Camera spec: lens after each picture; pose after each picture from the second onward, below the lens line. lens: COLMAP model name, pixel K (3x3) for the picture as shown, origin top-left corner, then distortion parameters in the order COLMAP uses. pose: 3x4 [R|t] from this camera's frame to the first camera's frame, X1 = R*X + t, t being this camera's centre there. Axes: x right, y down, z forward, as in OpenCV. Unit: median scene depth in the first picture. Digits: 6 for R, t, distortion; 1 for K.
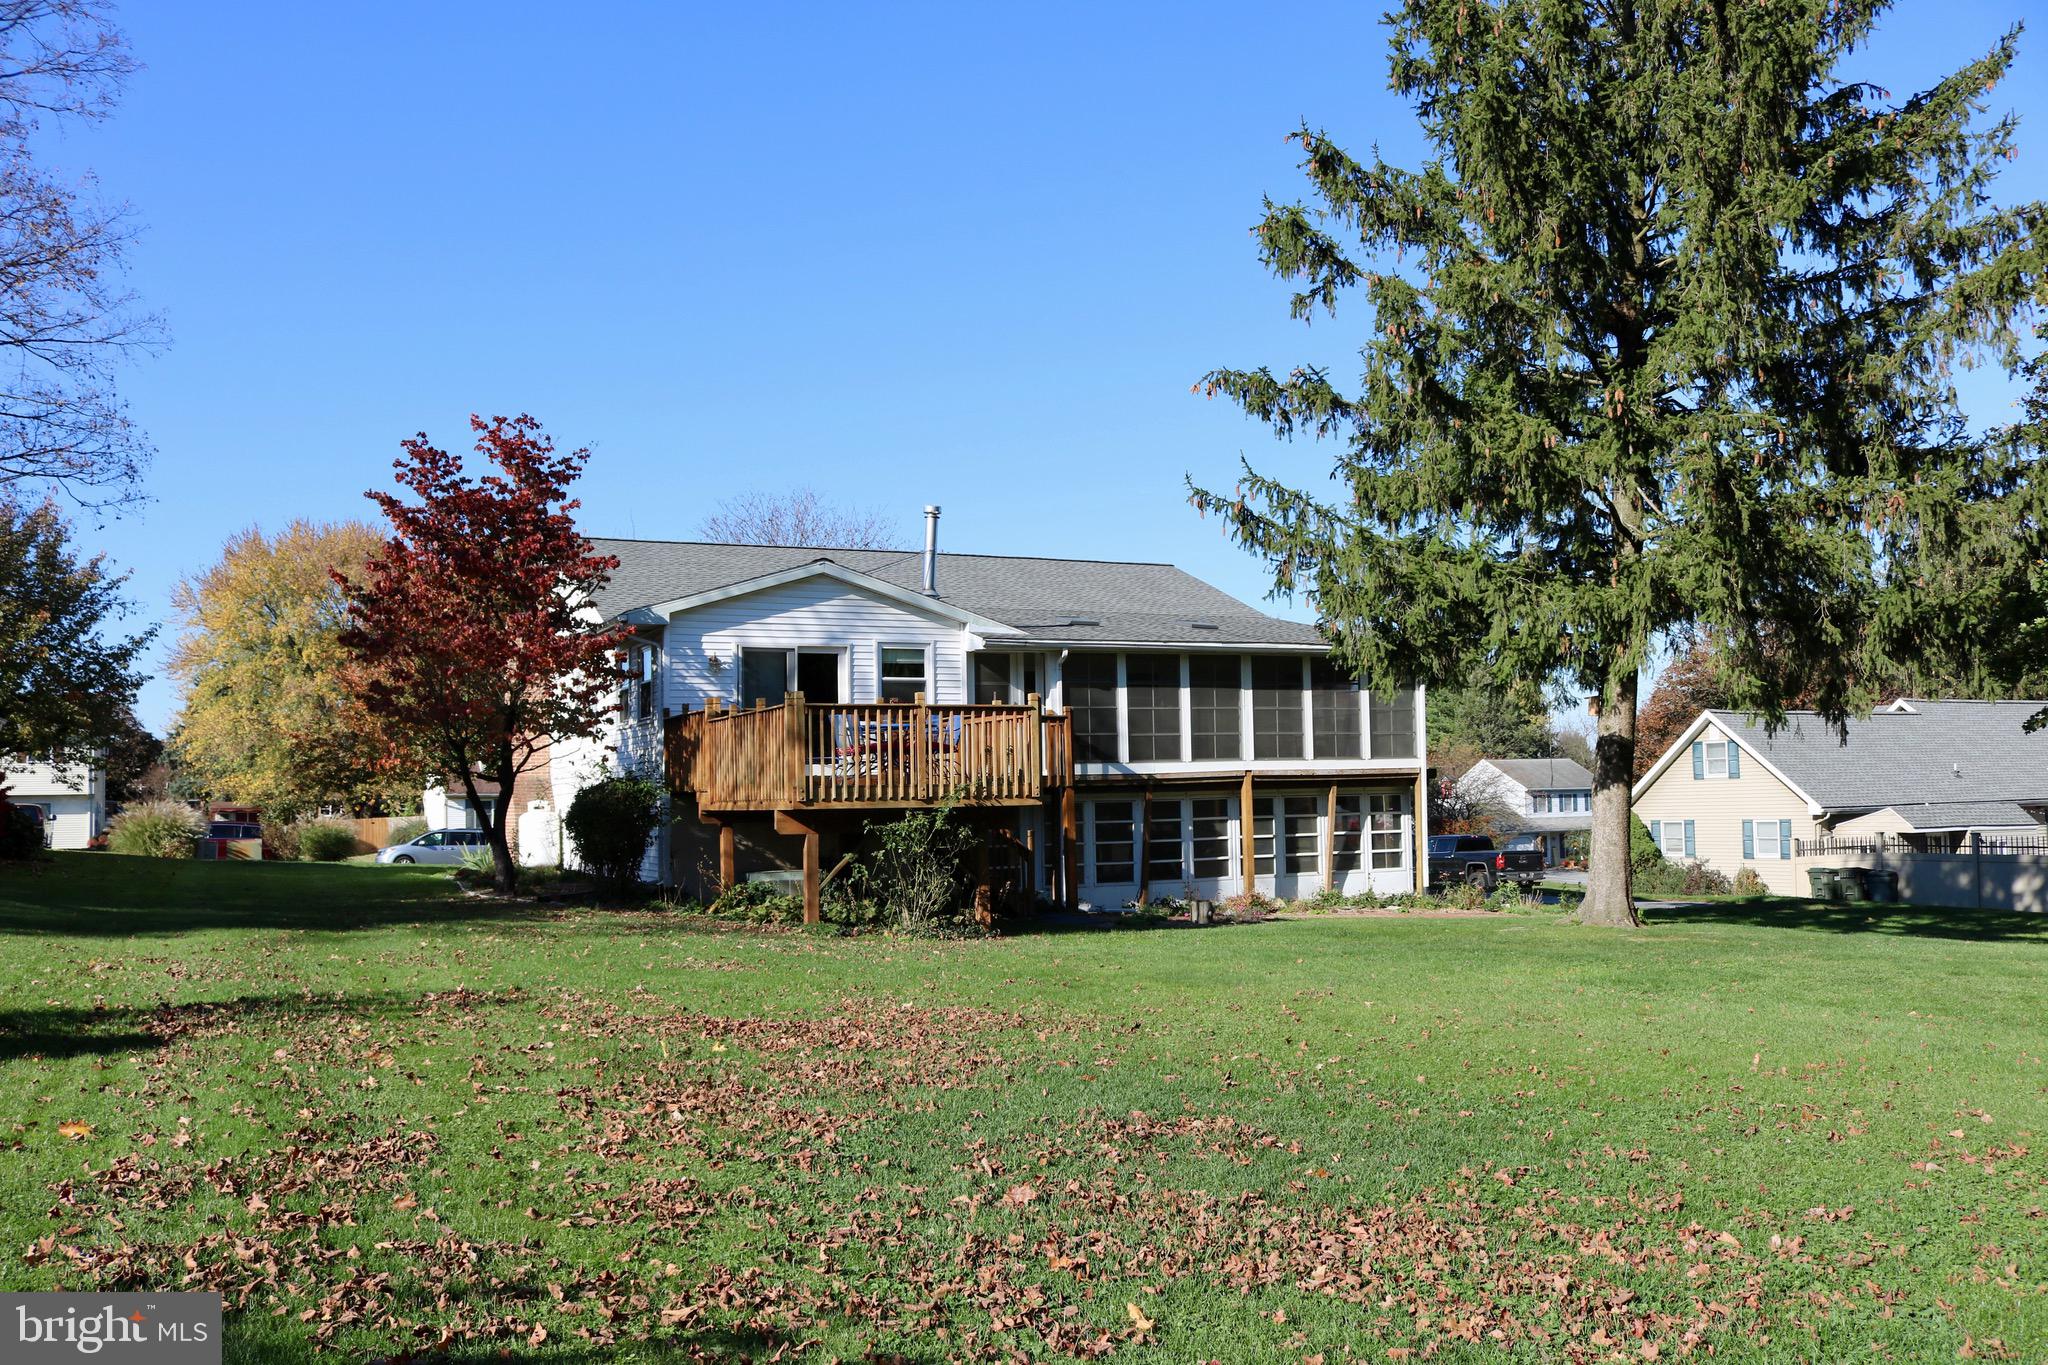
lens RADIAL K [[1685.4, 0, 1029.3], [0, 1685.4, 708.1], [0, 0, 1]] dist [-0.157068, 0.129979]
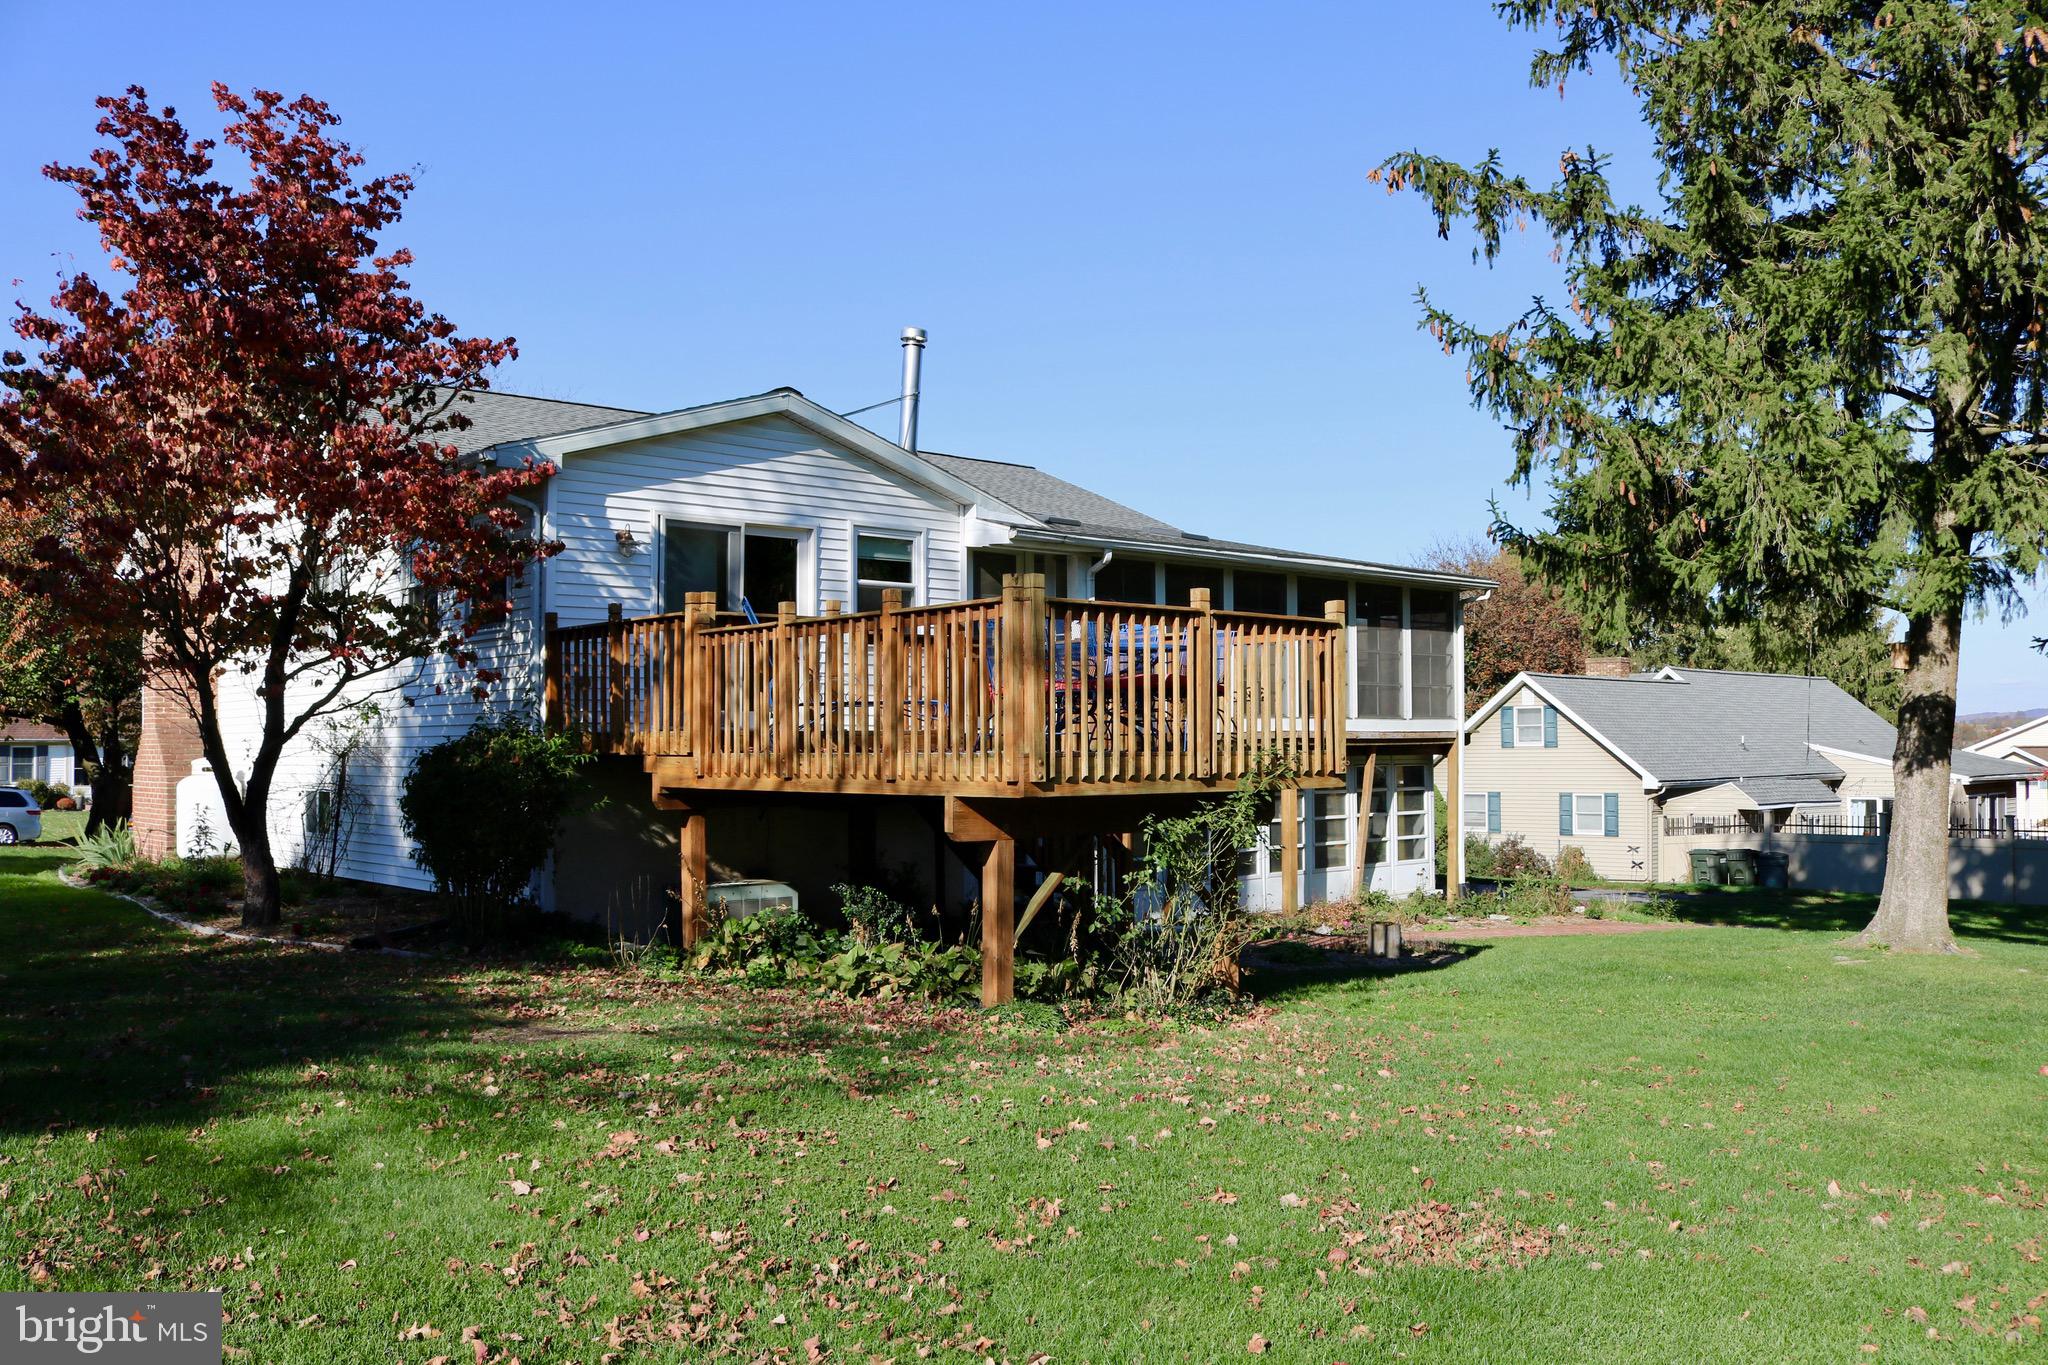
lens RADIAL K [[1685.4, 0, 1029.3], [0, 1685.4, 708.1], [0, 0, 1]] dist [-0.157068, 0.129979]
pose [[0.953525, 0.020938, 0.300585, -0.269587], [-0.029005, 0.999328, 0.022401, 0.018390], [-0.299914, -0.030078, 0.953492, 0.442236]]
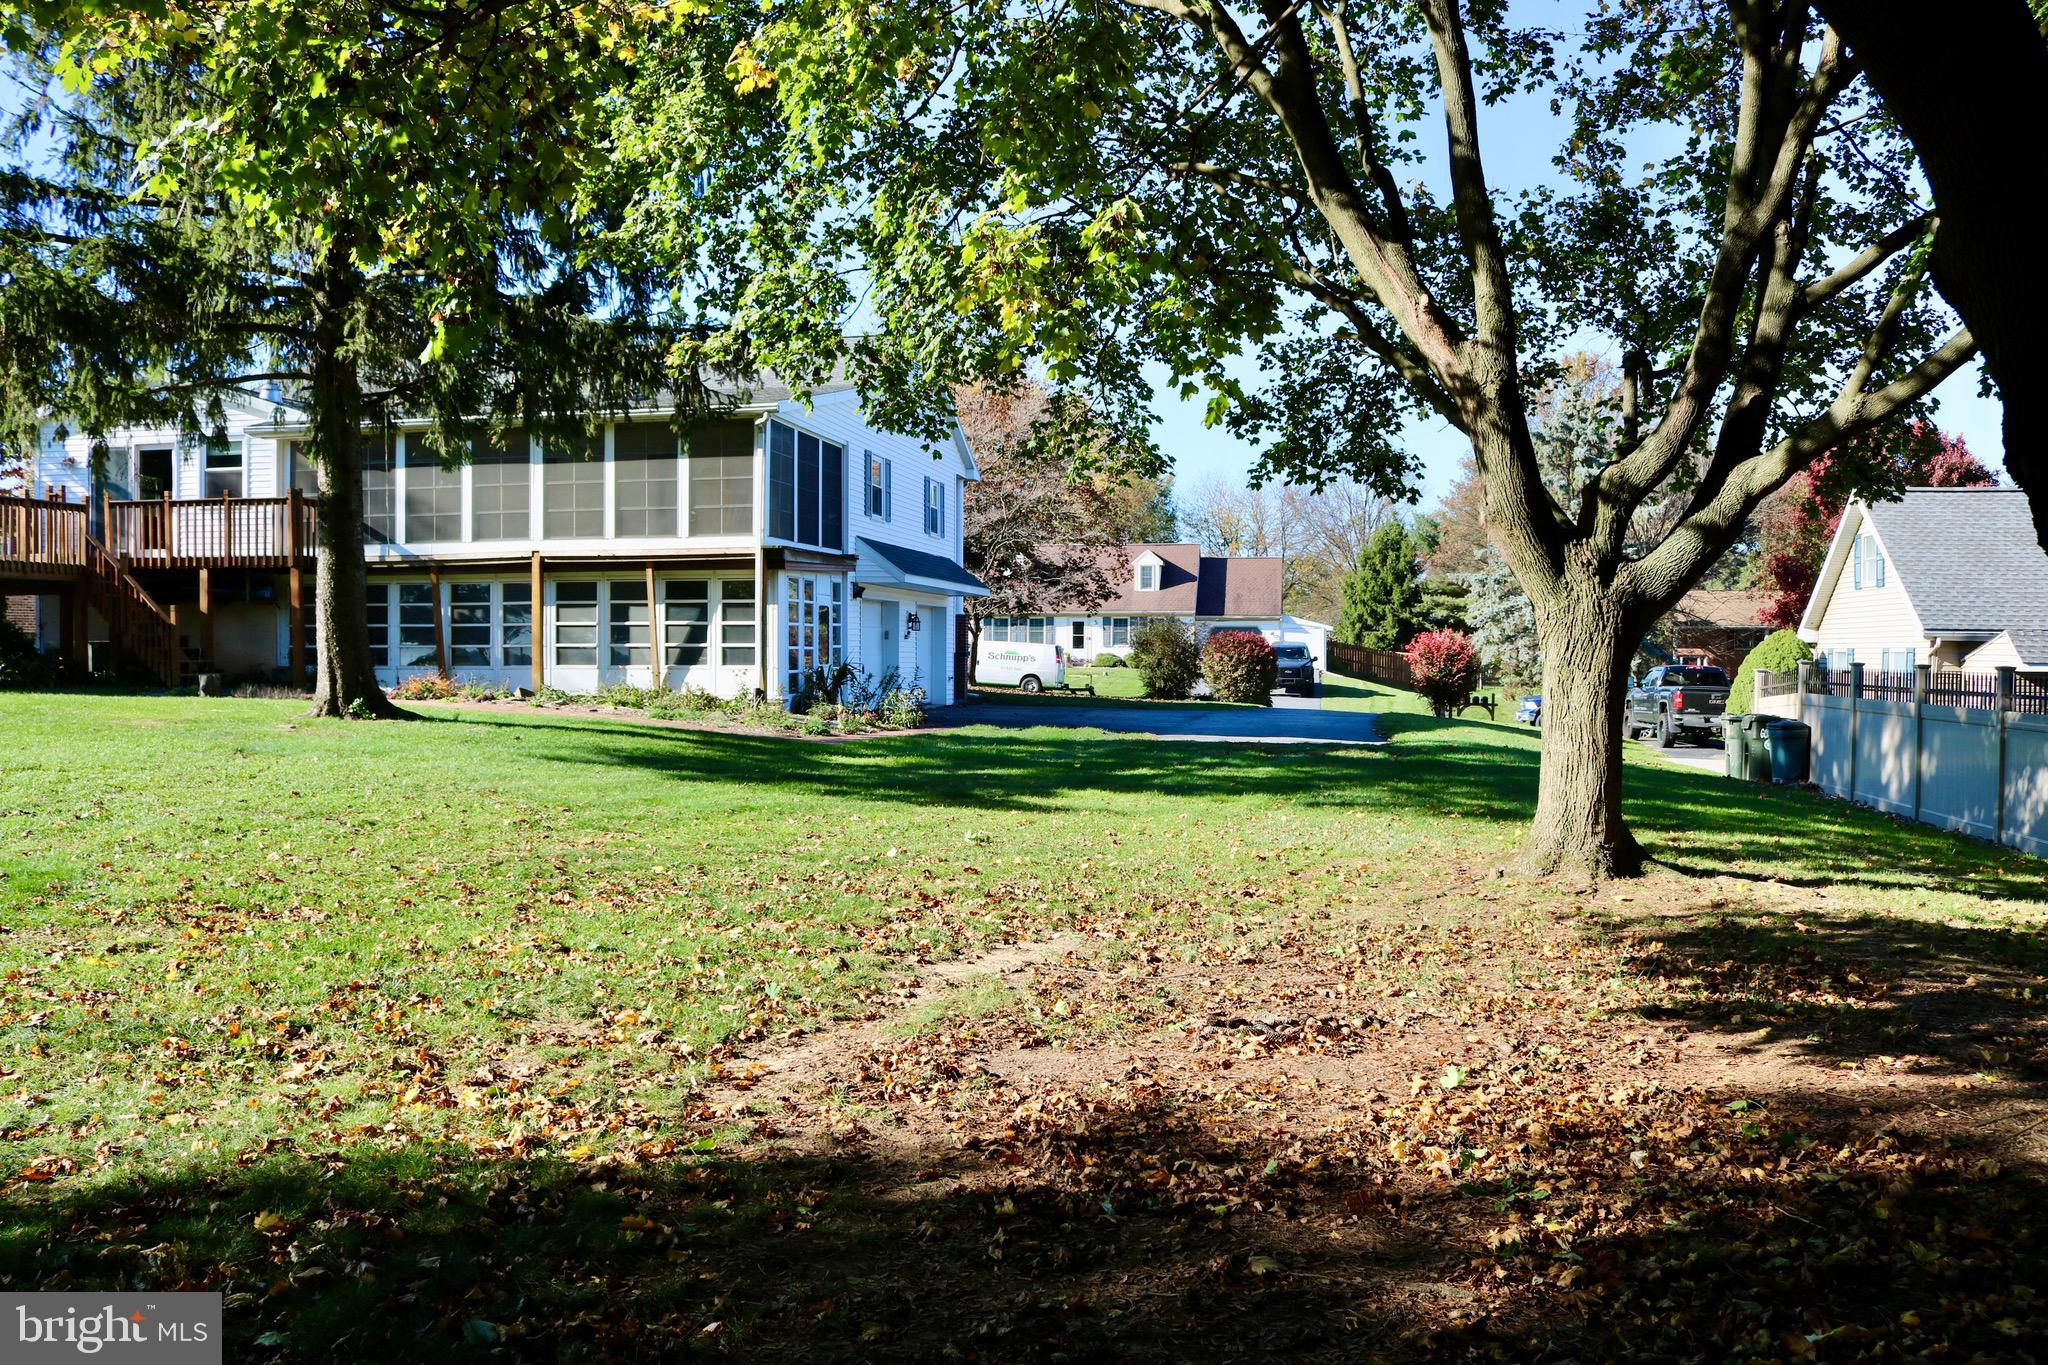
lens RADIAL K [[1685.4, 0, 1029.3], [0, 1685.4, 708.1], [0, 0, 1]] dist [-0.157068, 0.129979]
pose [[0.801412, 0.035305, -0.597070, 1.192869], [0.013744, 0.996906, 0.077395, 0.075003], [0.597955, -0.070231, 0.798447, 0.564484]]
